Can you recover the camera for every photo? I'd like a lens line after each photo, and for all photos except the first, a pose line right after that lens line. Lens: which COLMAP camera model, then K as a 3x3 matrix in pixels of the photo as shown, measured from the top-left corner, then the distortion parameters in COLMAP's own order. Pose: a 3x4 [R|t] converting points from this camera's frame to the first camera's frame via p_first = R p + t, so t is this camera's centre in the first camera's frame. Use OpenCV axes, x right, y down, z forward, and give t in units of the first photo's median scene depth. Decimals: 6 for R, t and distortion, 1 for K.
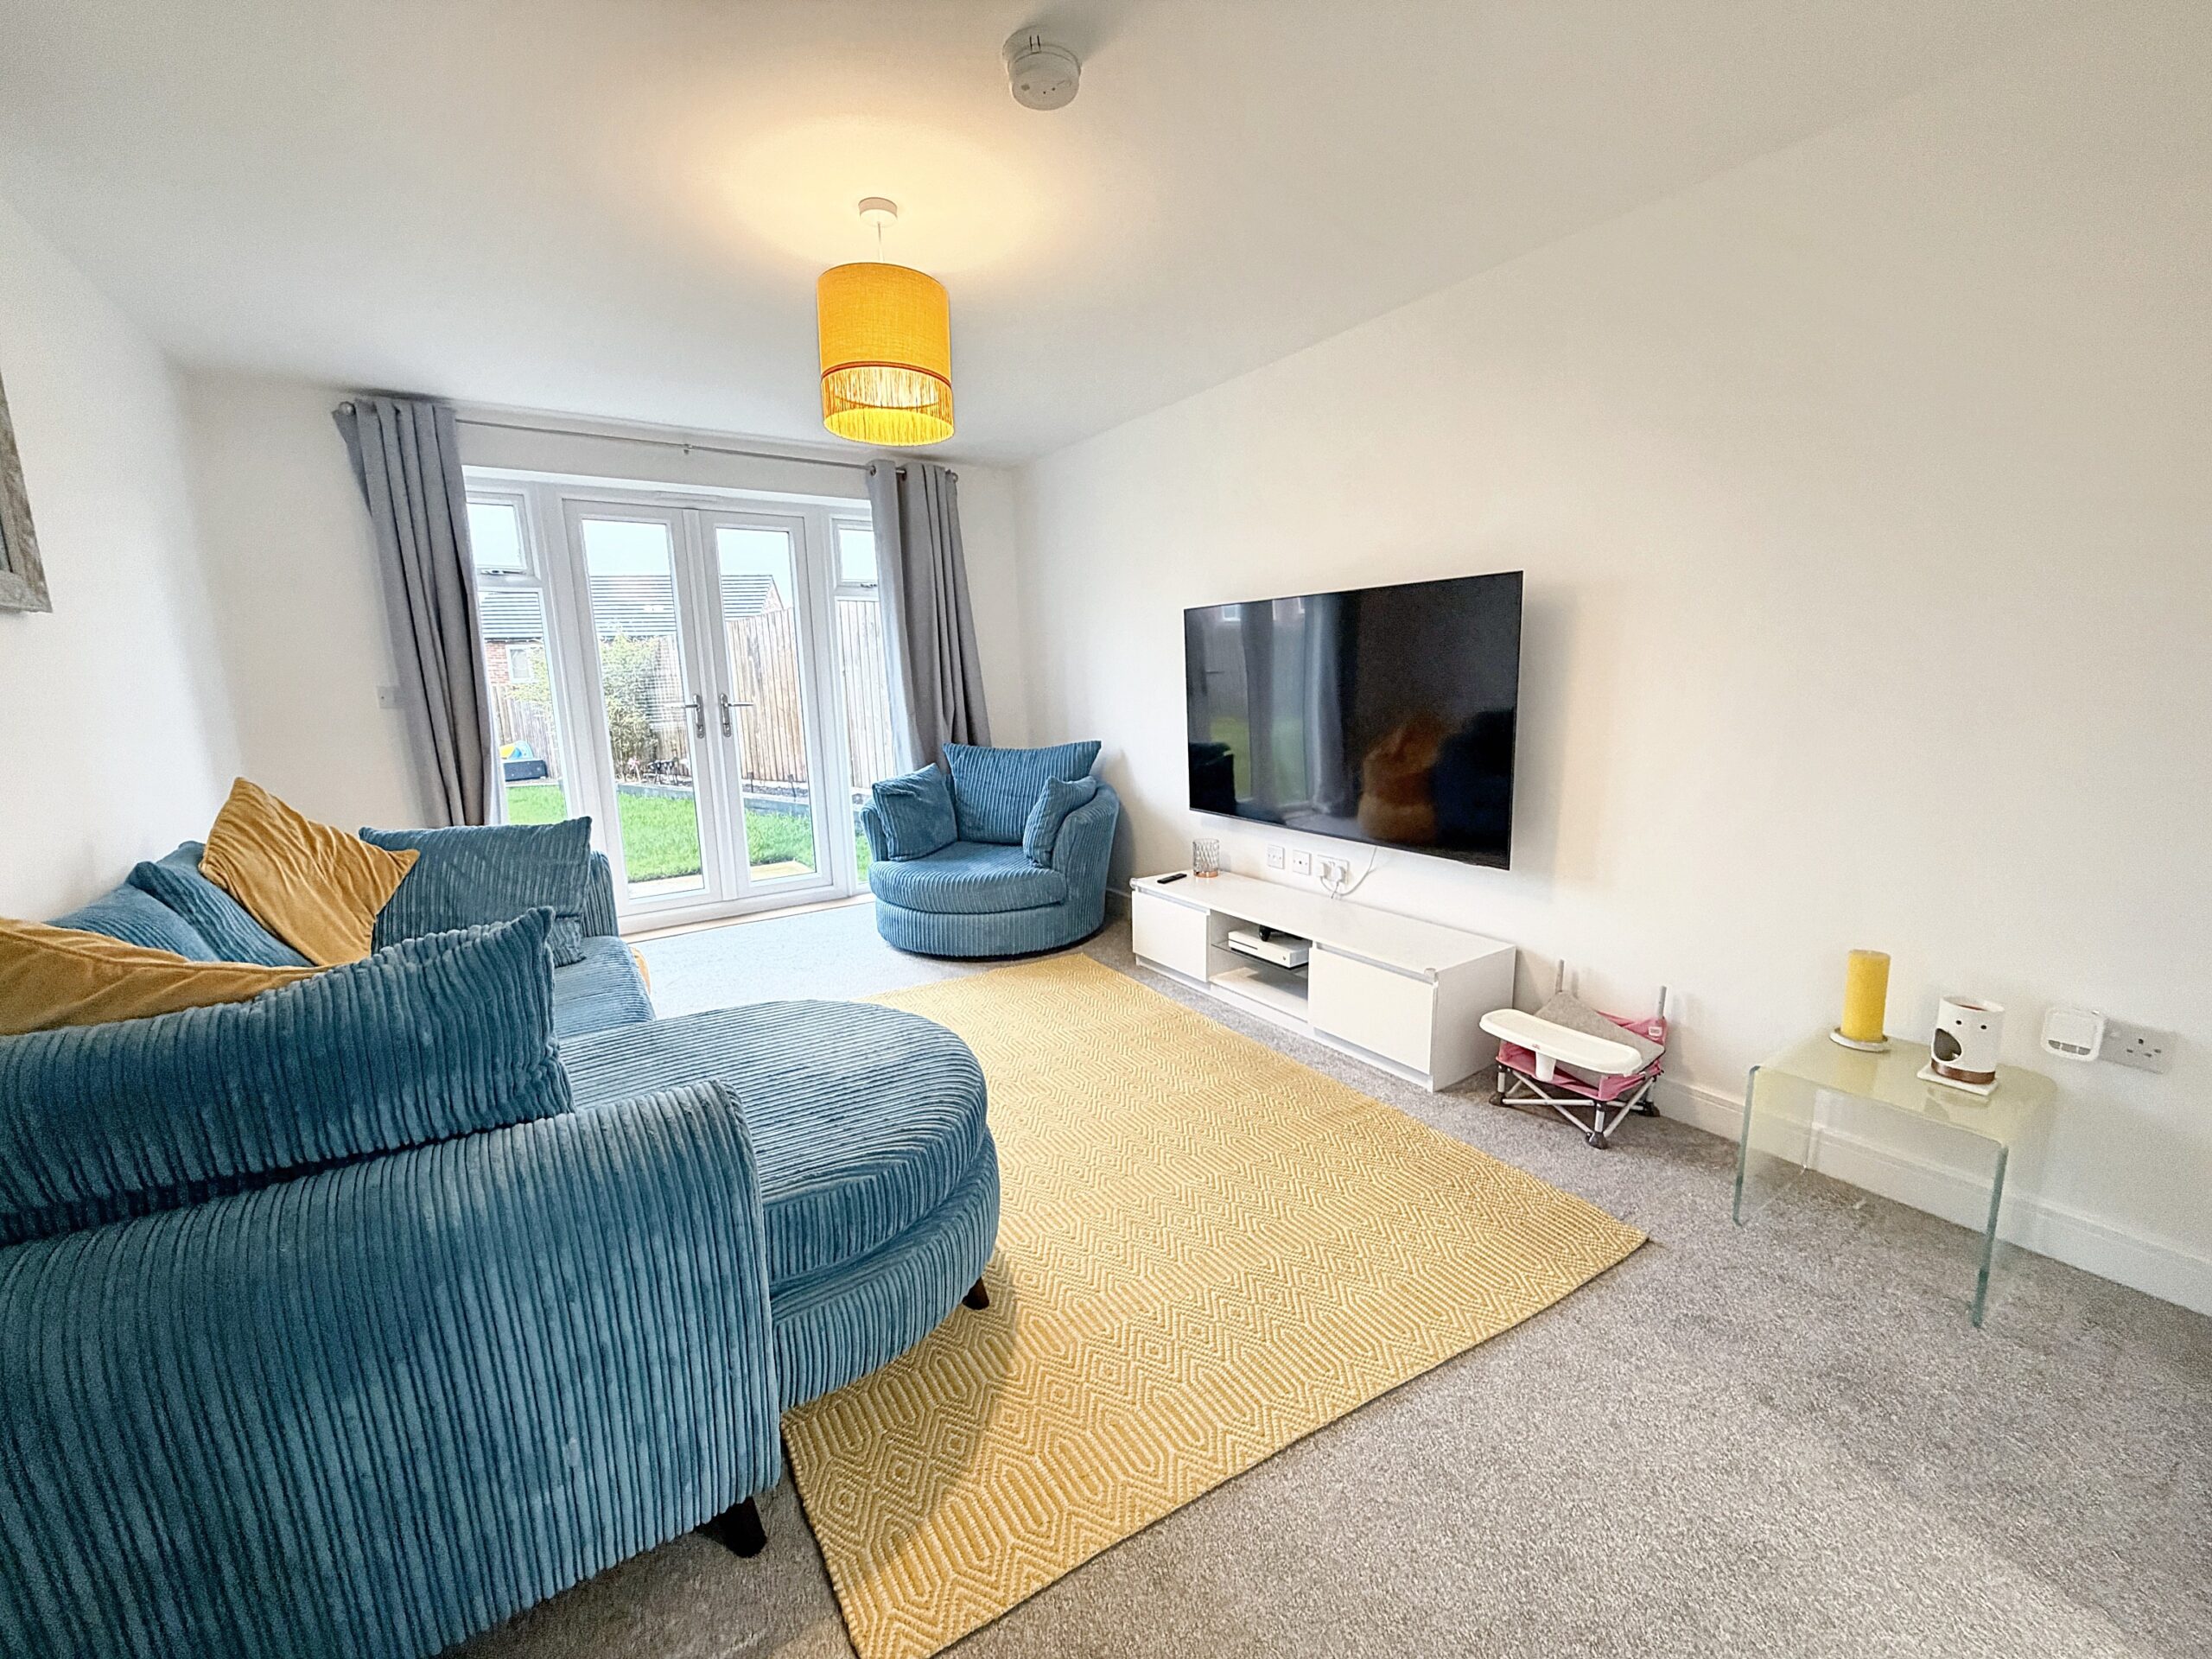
lens RADIAL K [[882.1, 0, 1101.1], [0, 882.1, 829.1], [0, 0, 1]] dist [-0.001029, 0.000048]
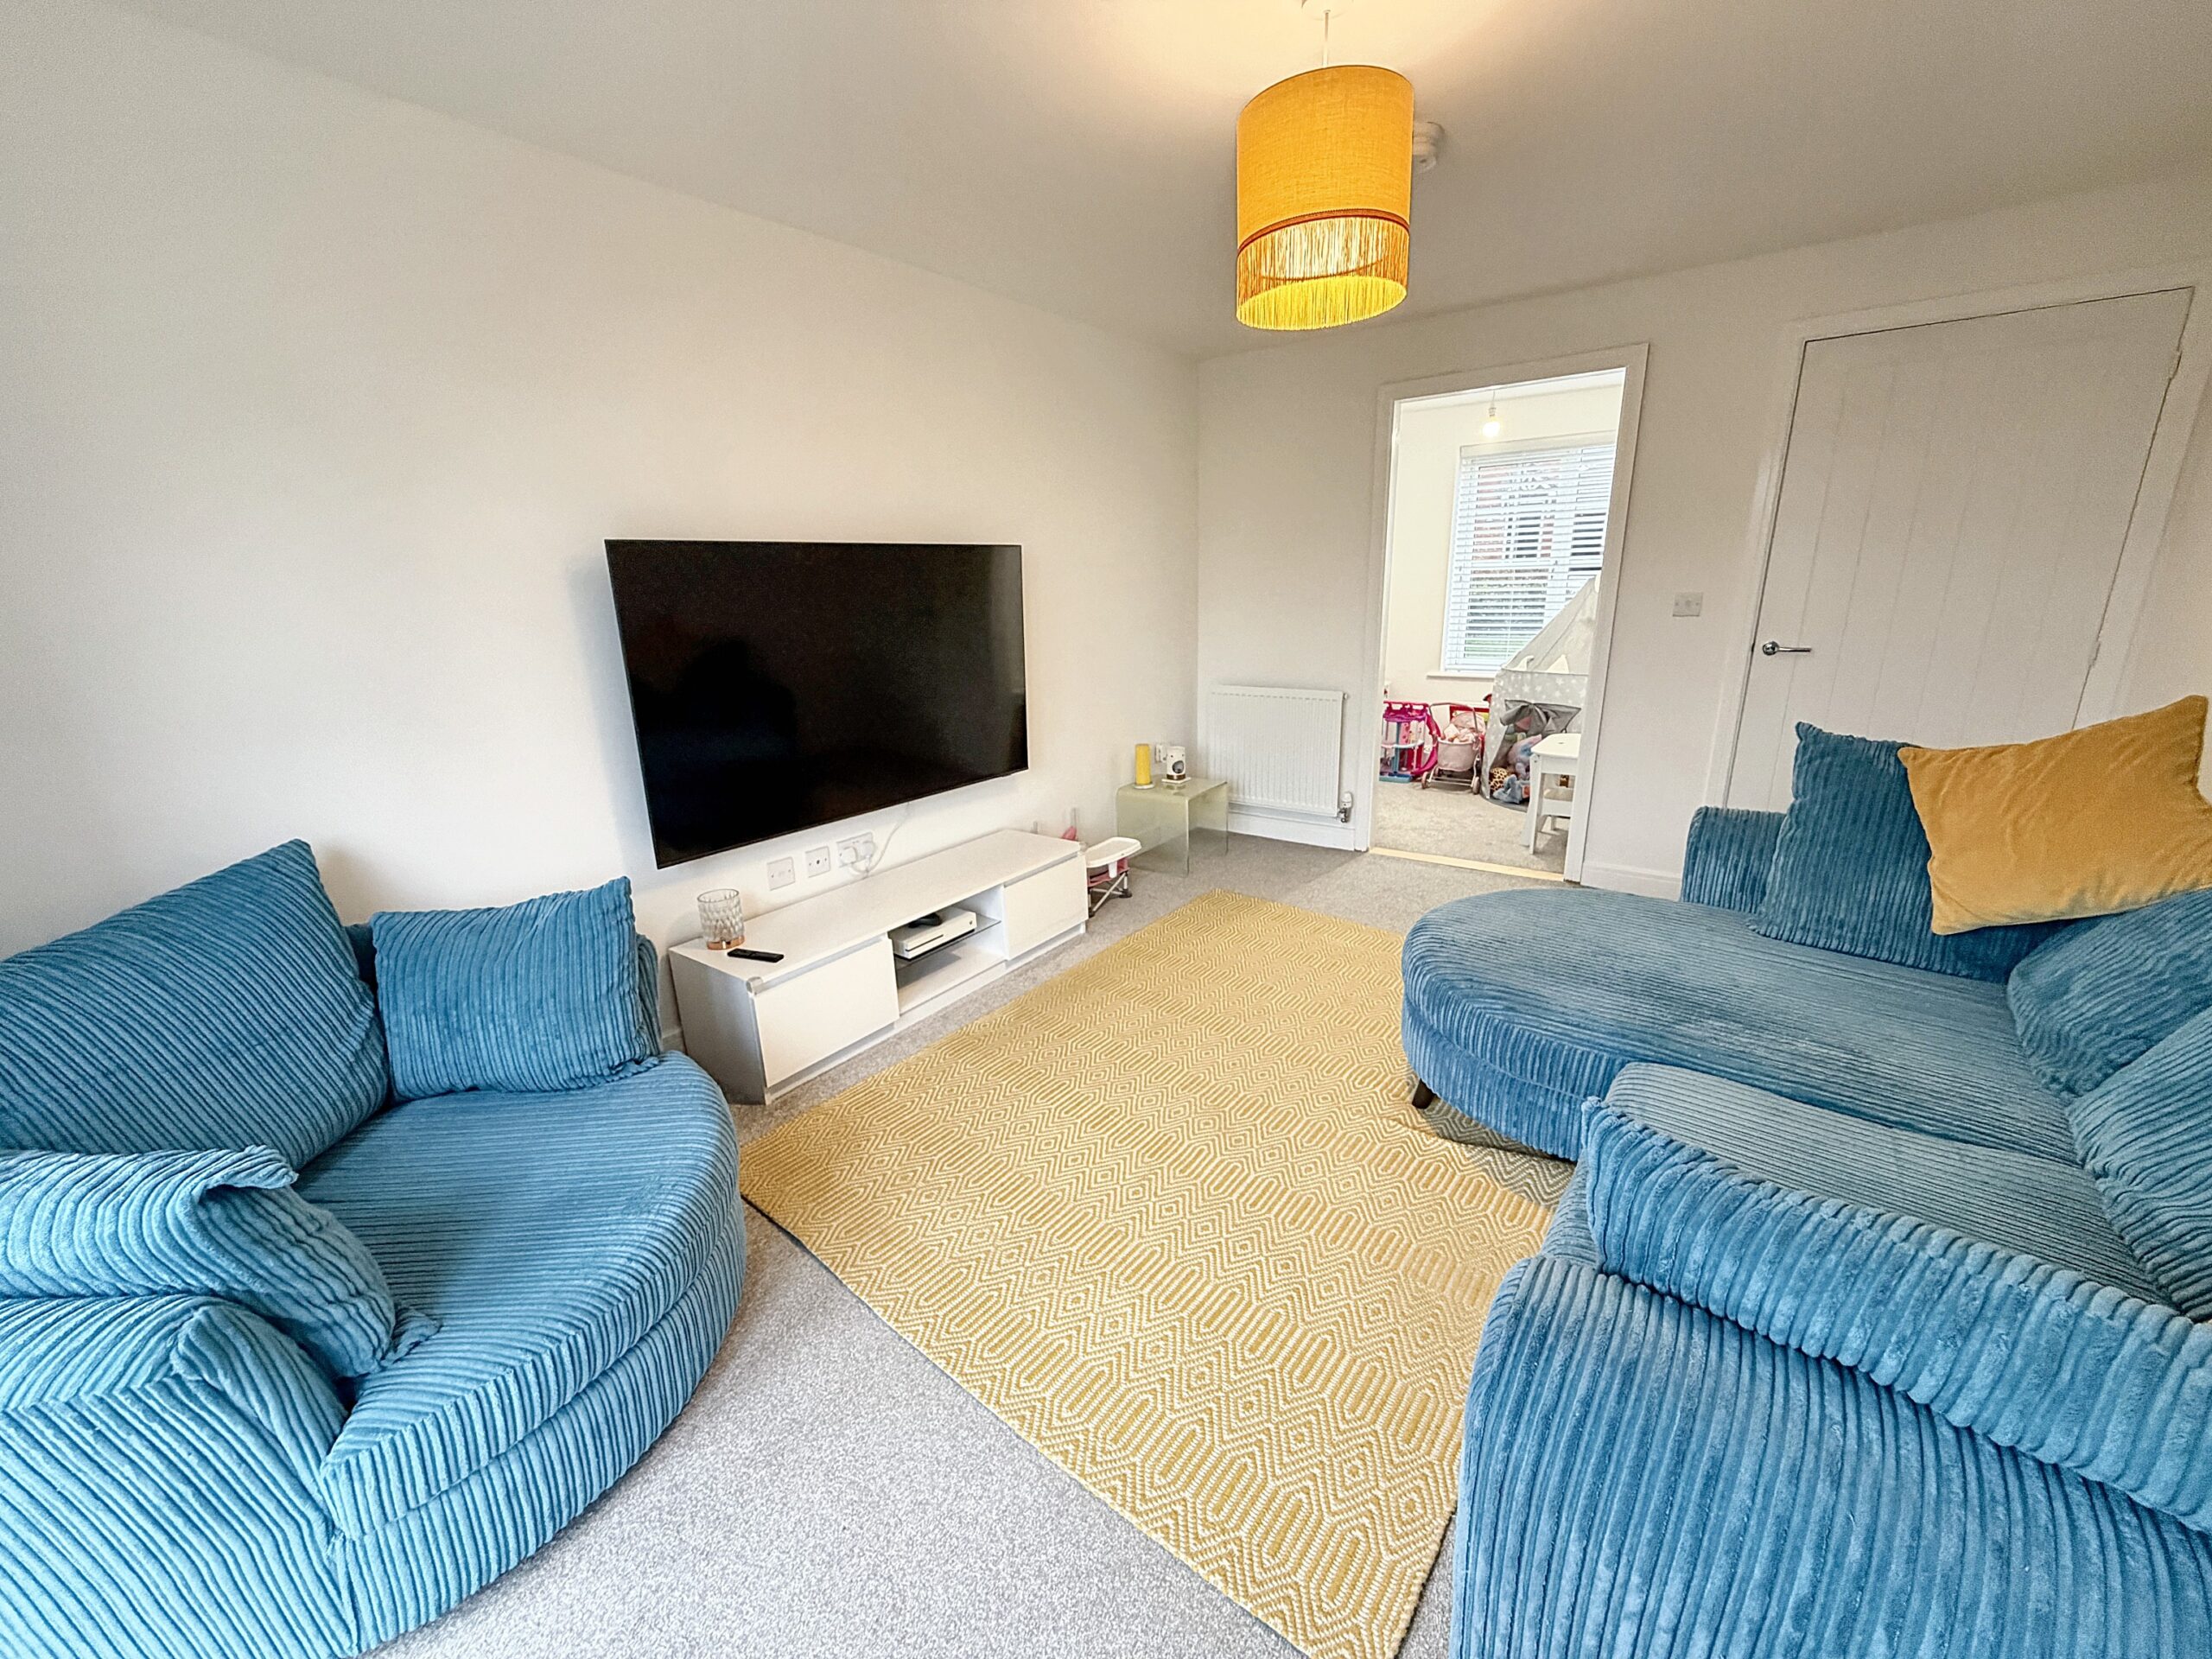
lens RADIAL K [[882.1, 0, 1101.1], [0, 882.1, 829.1], [0, 0, 1]] dist [-0.001029, 0.000048]
pose [[-0.342901, -0.218304, 0.913653, -0.751668], [0.199173, 0.933612, 0.297824, -0.225392], [-0.918014, 0.284099, -0.276656, 1.159479]]
